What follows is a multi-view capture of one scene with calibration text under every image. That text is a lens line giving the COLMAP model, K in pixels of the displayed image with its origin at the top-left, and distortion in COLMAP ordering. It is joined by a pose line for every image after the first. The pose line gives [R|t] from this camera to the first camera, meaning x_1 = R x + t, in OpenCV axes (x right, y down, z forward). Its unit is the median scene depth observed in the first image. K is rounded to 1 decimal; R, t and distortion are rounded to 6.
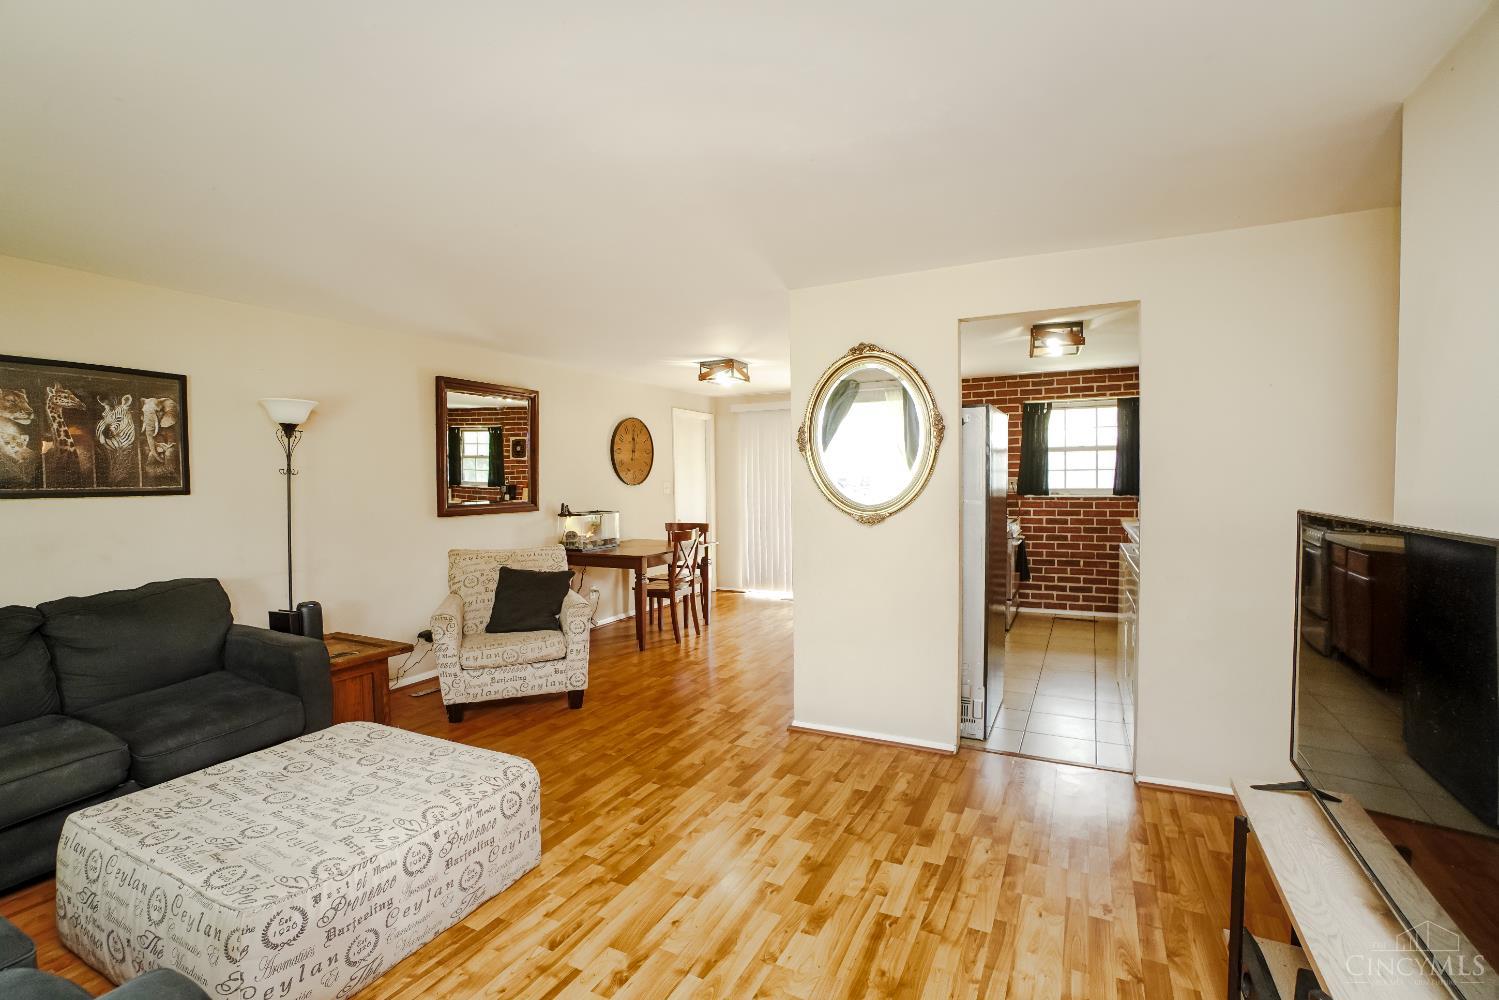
lens RADIAL K [[691.9, 0, 733.8], [0, 691.9, 500.7], [0, 0, 1]] dist [-0.001214, -0.000117]
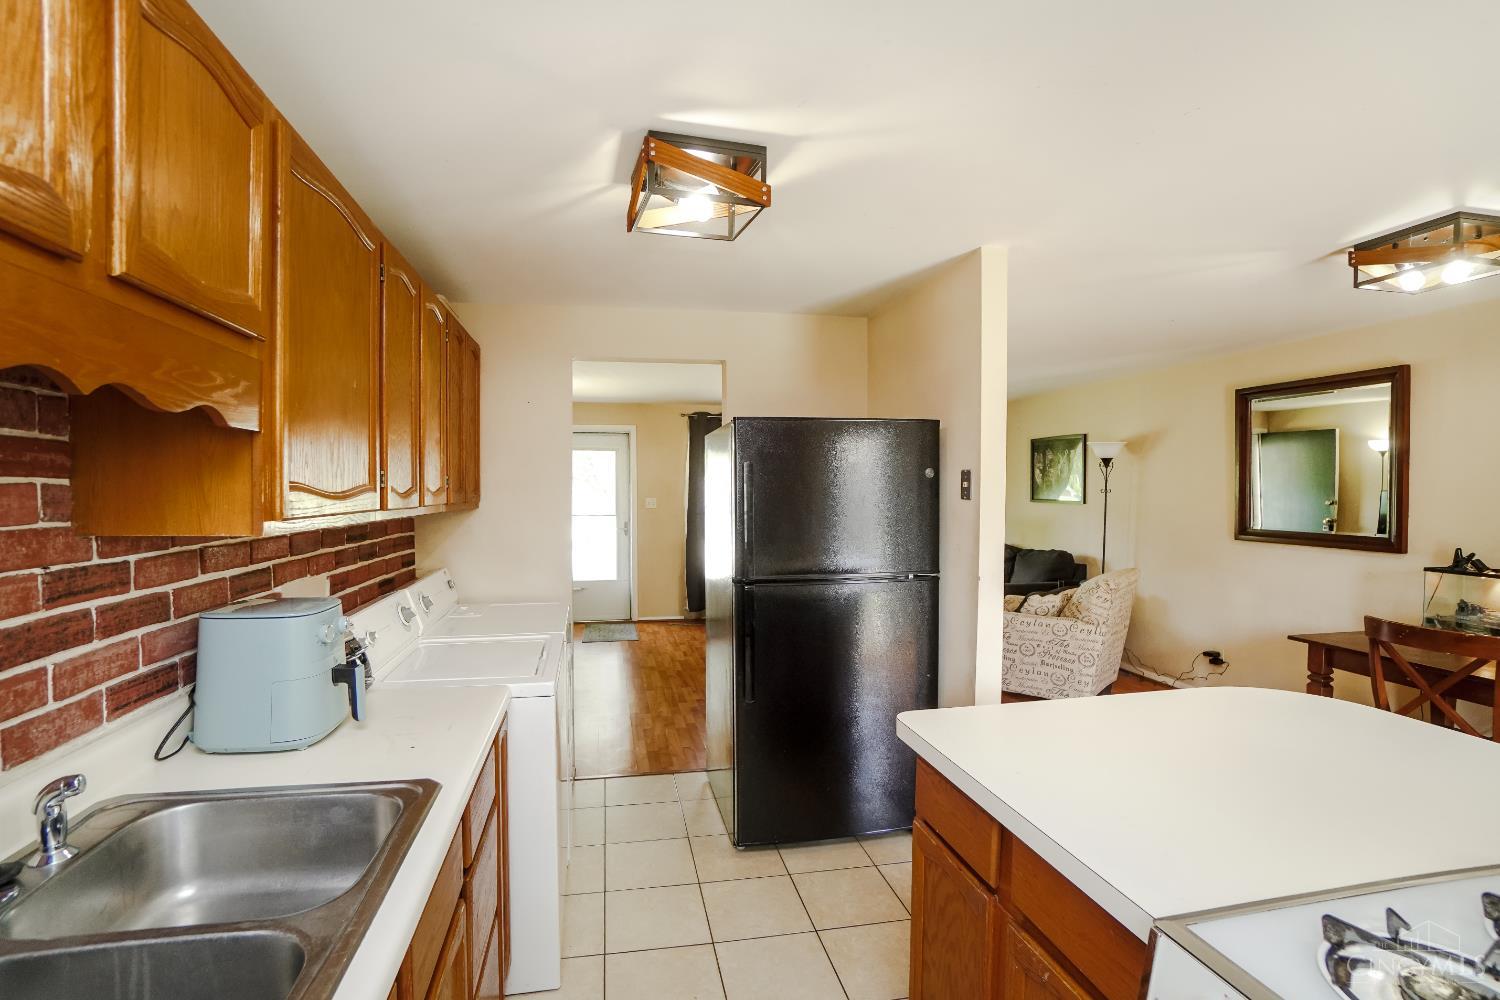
lens RADIAL K [[692.3, 0, 734.3], [0, 692.3, 500.7], [0, 0, 1]] dist [-0.001214, -0.000117]
pose [[-0.784682, 0.021834, -0.619514, 0.879446], [-0.013589, 0.998534, 0.052404, -0.087588], [0.619749, 0.049538, -0.783235, 1.667782]]
